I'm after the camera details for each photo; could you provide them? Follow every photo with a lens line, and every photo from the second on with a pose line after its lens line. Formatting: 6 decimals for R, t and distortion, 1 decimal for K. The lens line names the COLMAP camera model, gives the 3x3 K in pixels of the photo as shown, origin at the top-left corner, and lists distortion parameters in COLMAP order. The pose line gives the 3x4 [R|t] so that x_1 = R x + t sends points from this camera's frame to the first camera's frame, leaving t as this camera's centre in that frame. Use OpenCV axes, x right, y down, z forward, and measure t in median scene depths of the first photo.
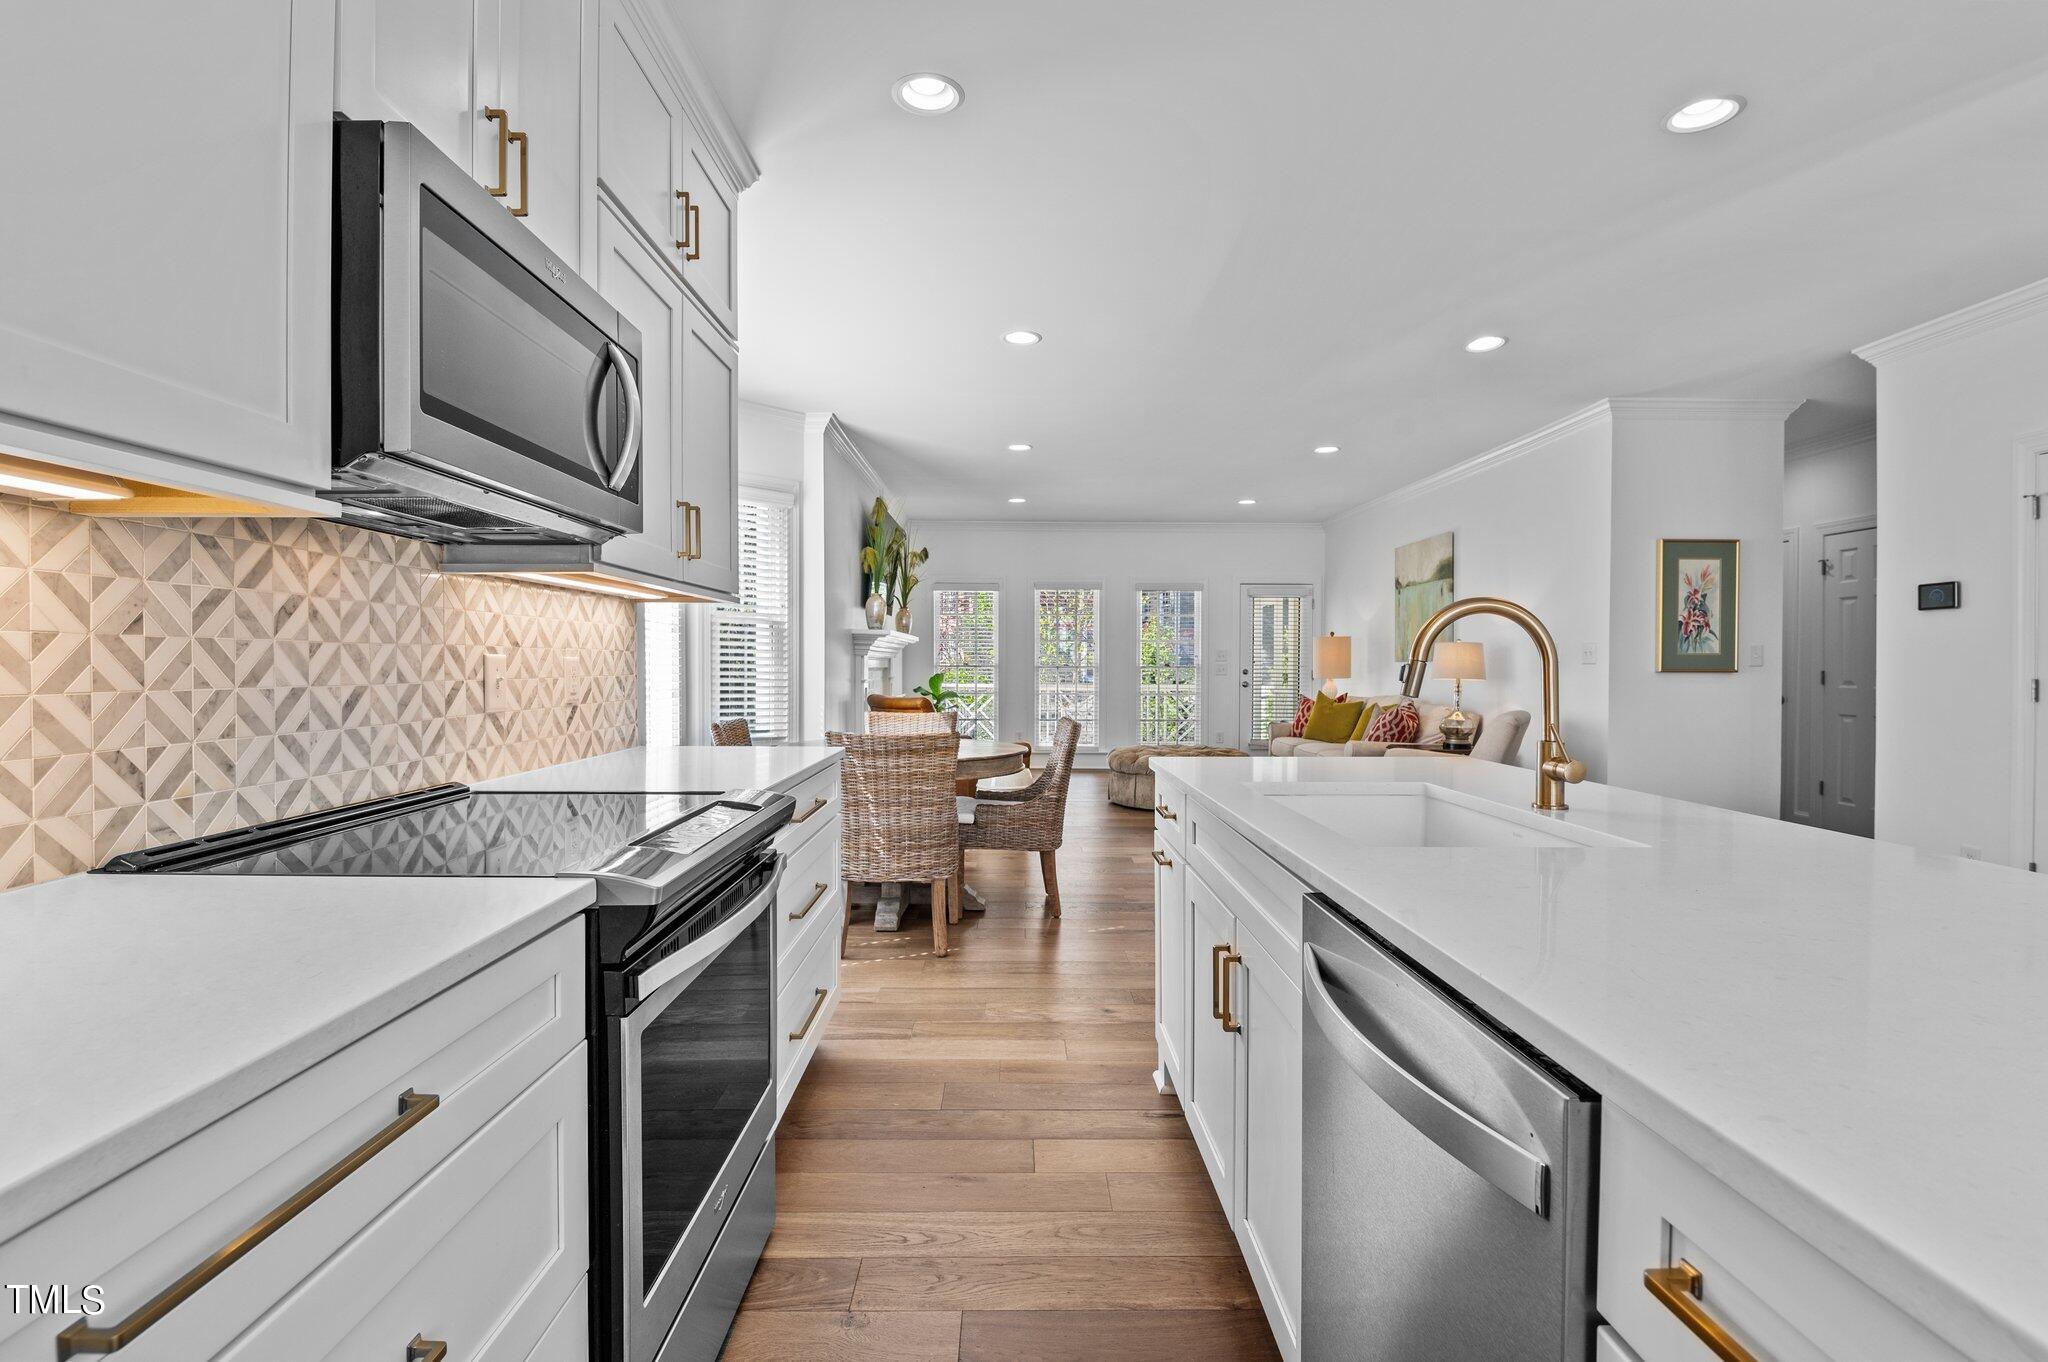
lens RADIAL K [[971.5, 0, 1007.1], [0, 971.5, 673.8], [0, 0, 1]] dist [-0.004443, -0.001053]
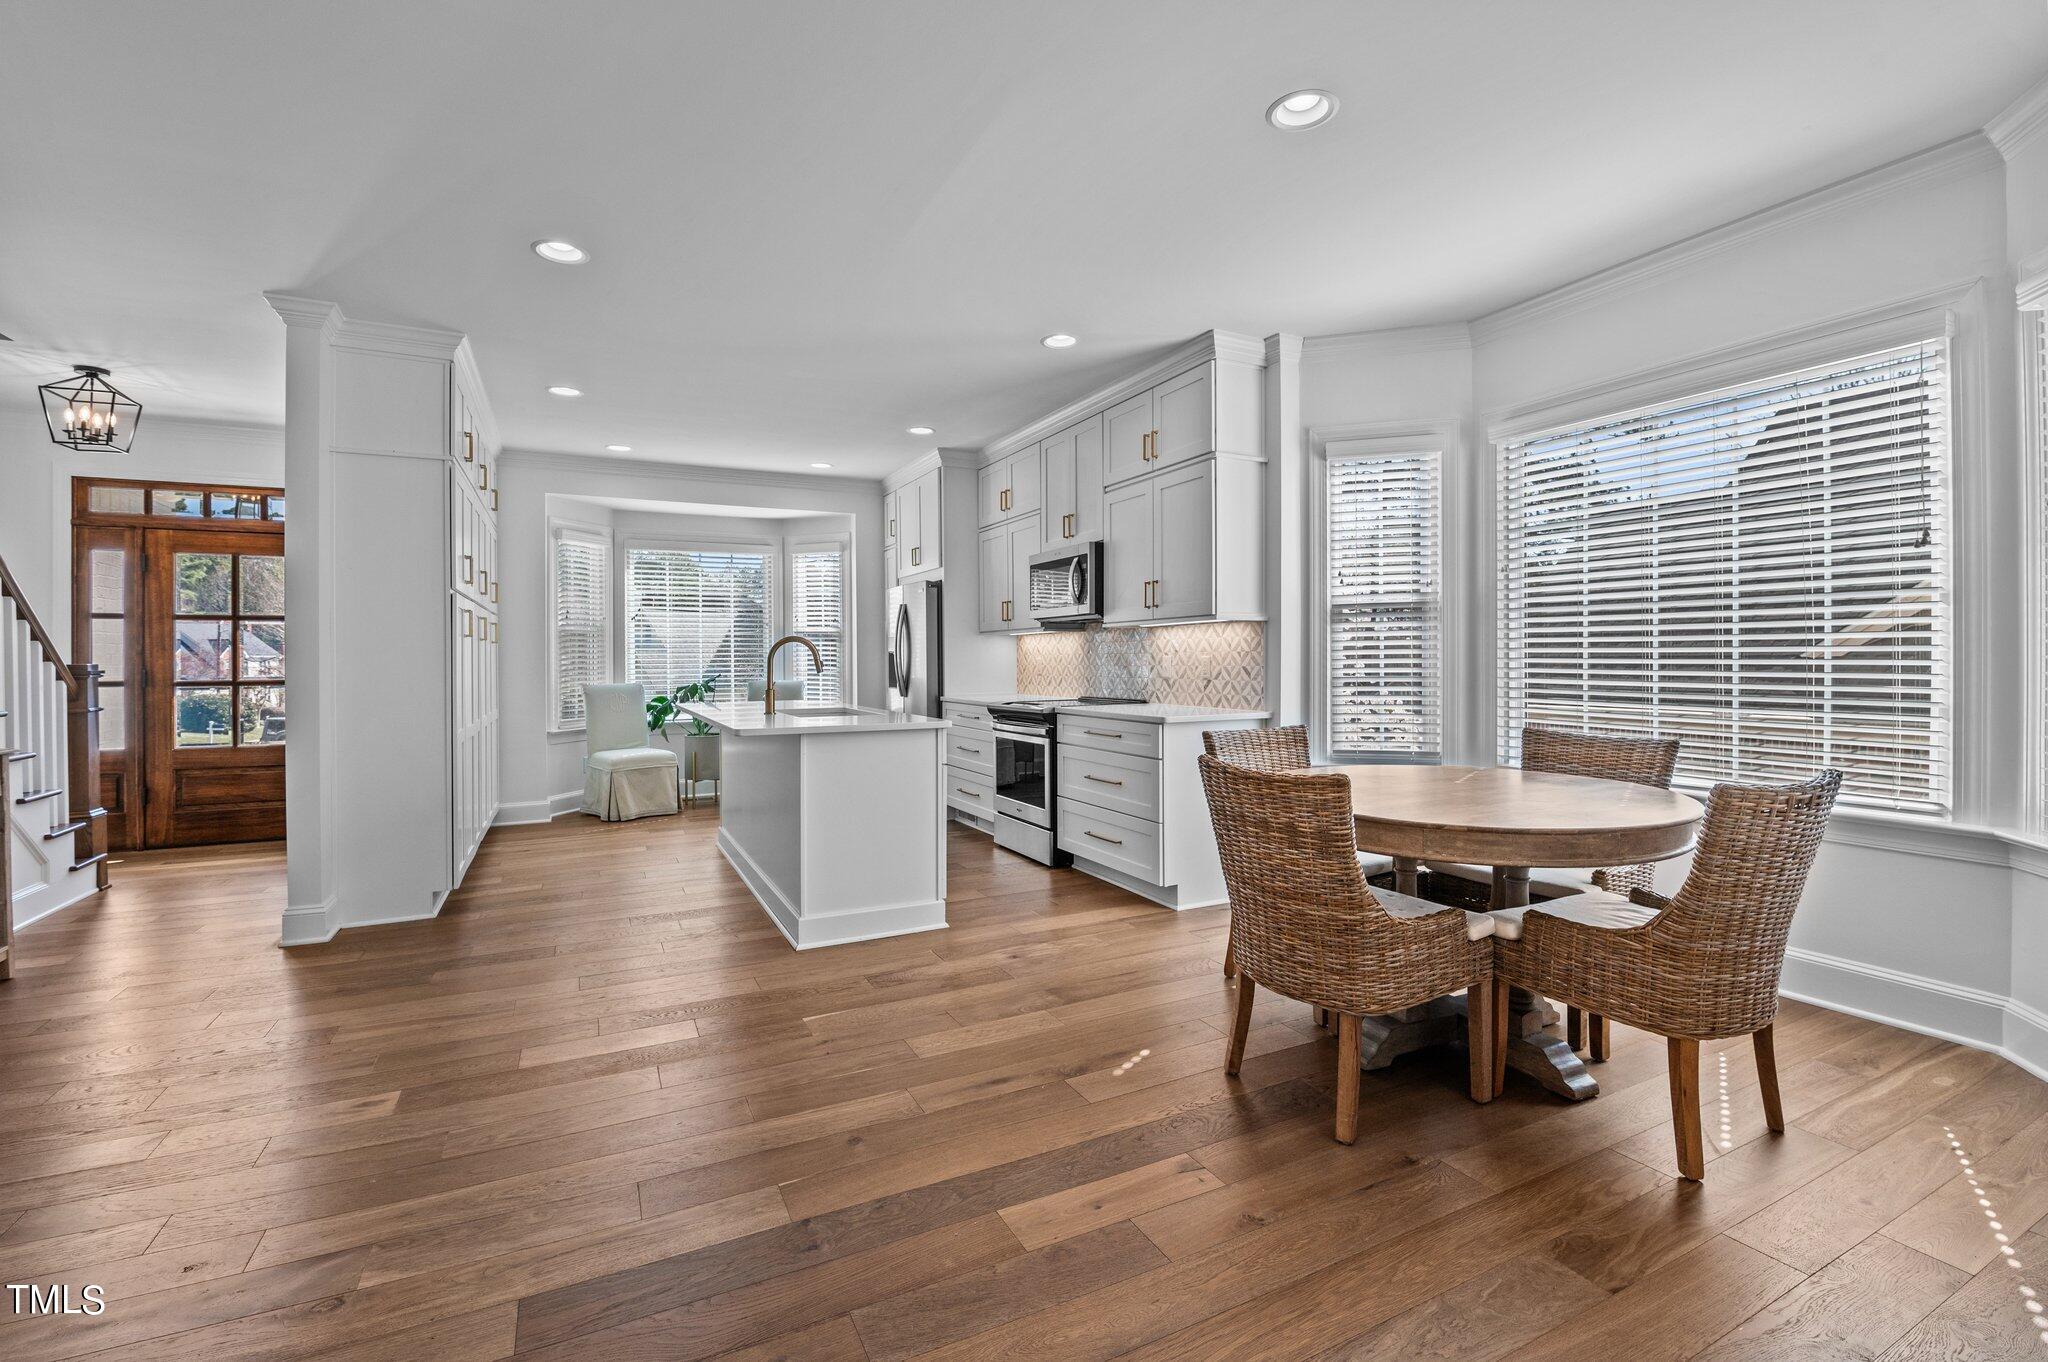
lens RADIAL K [[884.1, 0, 1028.3], [0, 884.1, 656.3], [0, 0, 1]] dist [-0.009254, -0.002212]
pose [[-0.893065, -0.001039, -0.449926, 1.138966], [-0.003159, 0.999987, 0.003961, -0.035212], [0.449916, 0.004959, -0.893057, 3.911365]]
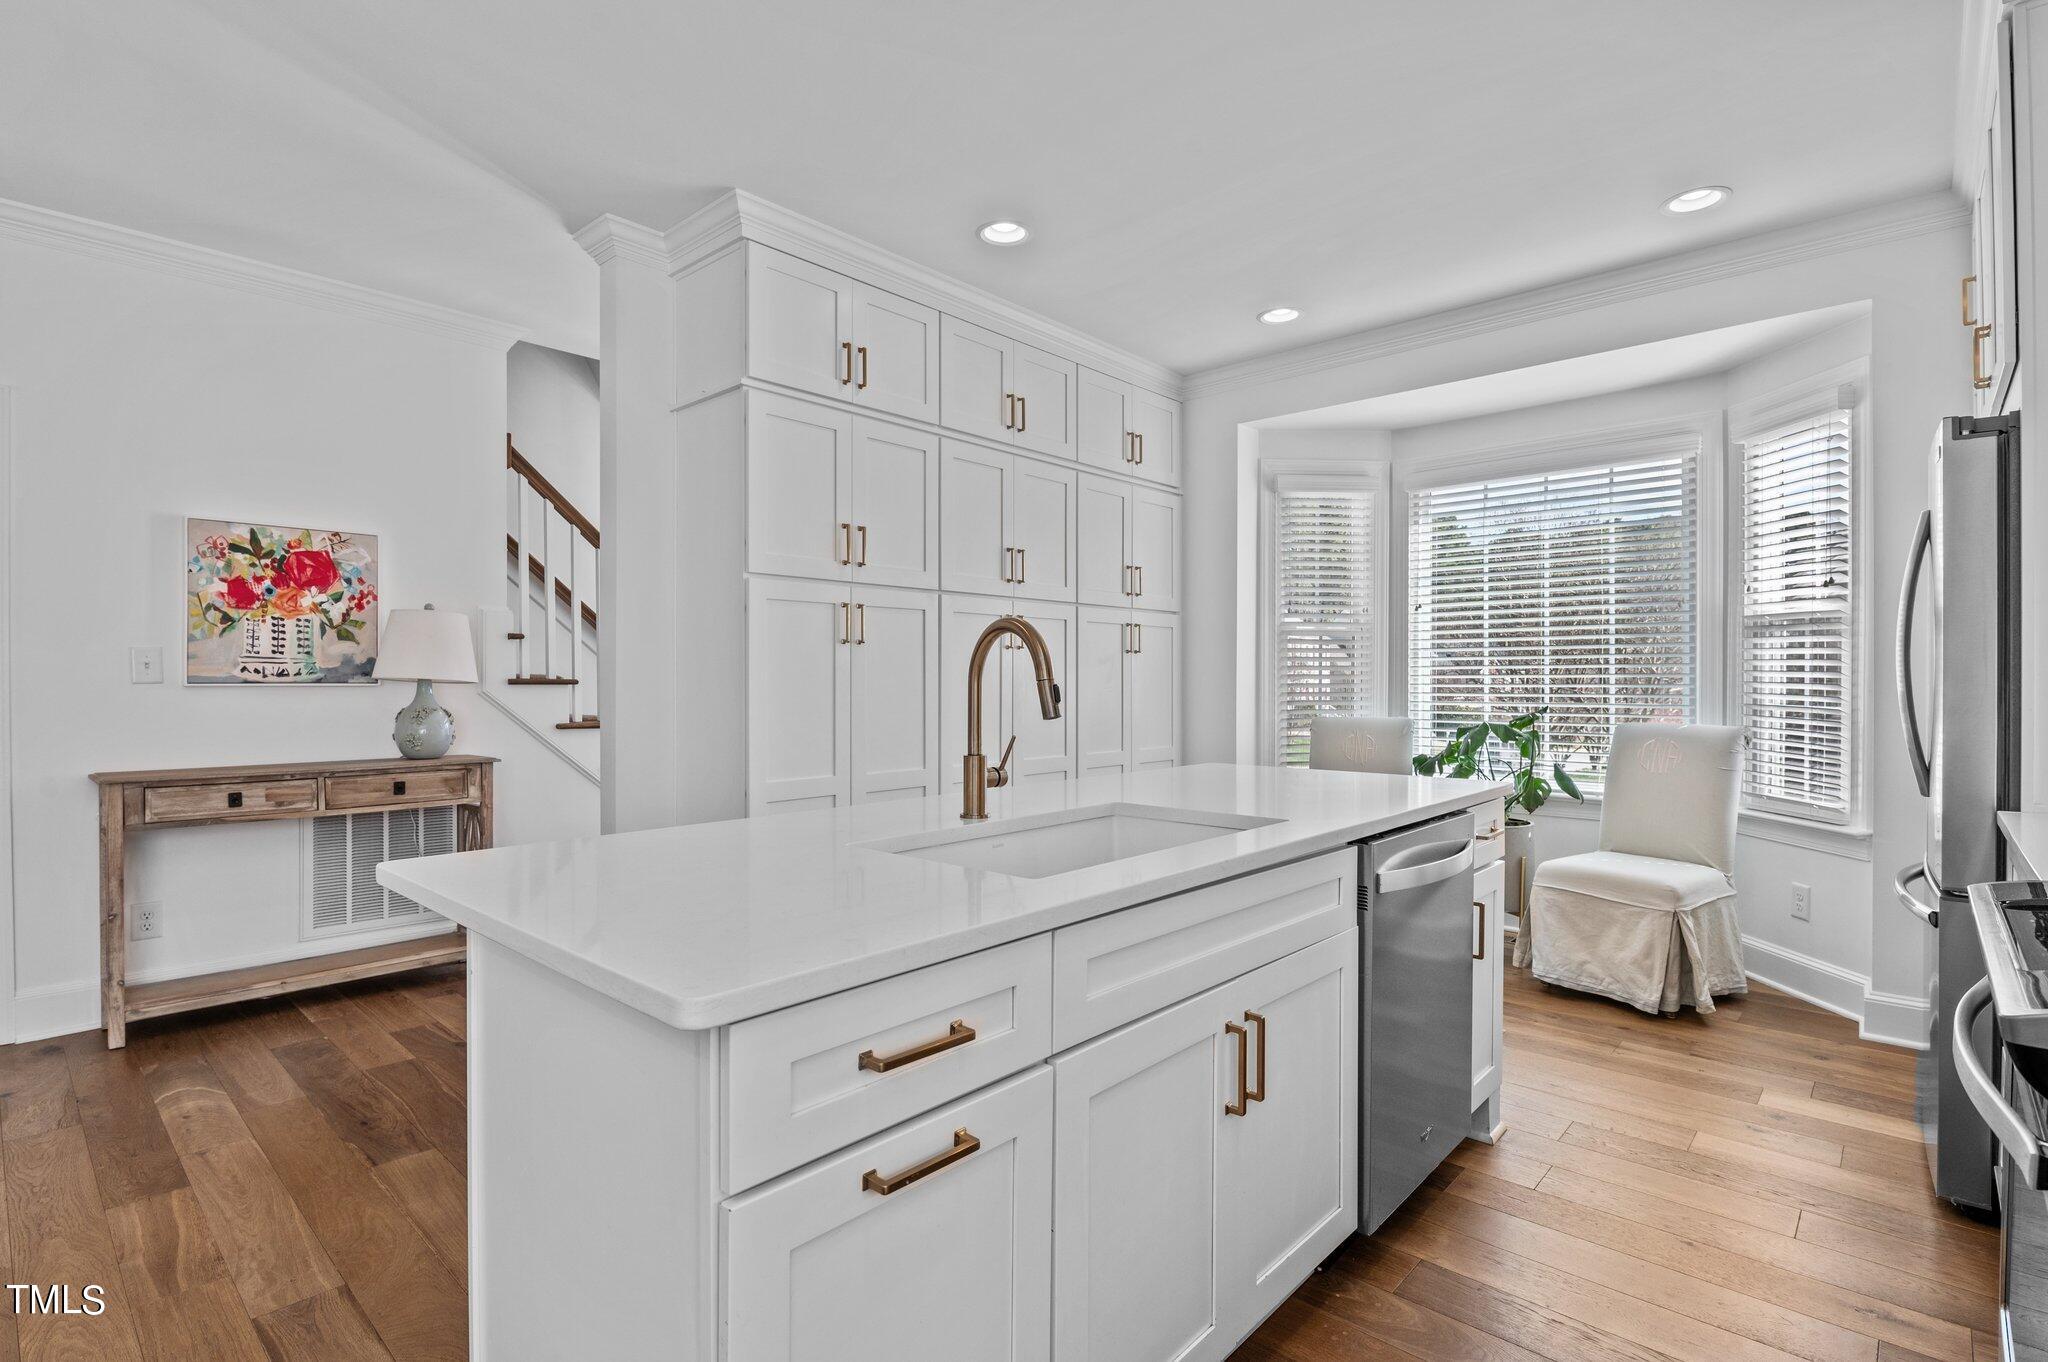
lens RADIAL K [[971.5, 0, 1018.9], [0, 971.5, 683.5], [0, 0, 1]] dist [-0.004443, -0.001053]
pose [[-0.731061, -0.009347, 0.682249, -0.237192], [0.003079, 0.999851, 0.016998, -0.027940], [-0.682306, 0.014527, -0.730923, 1.918510]]
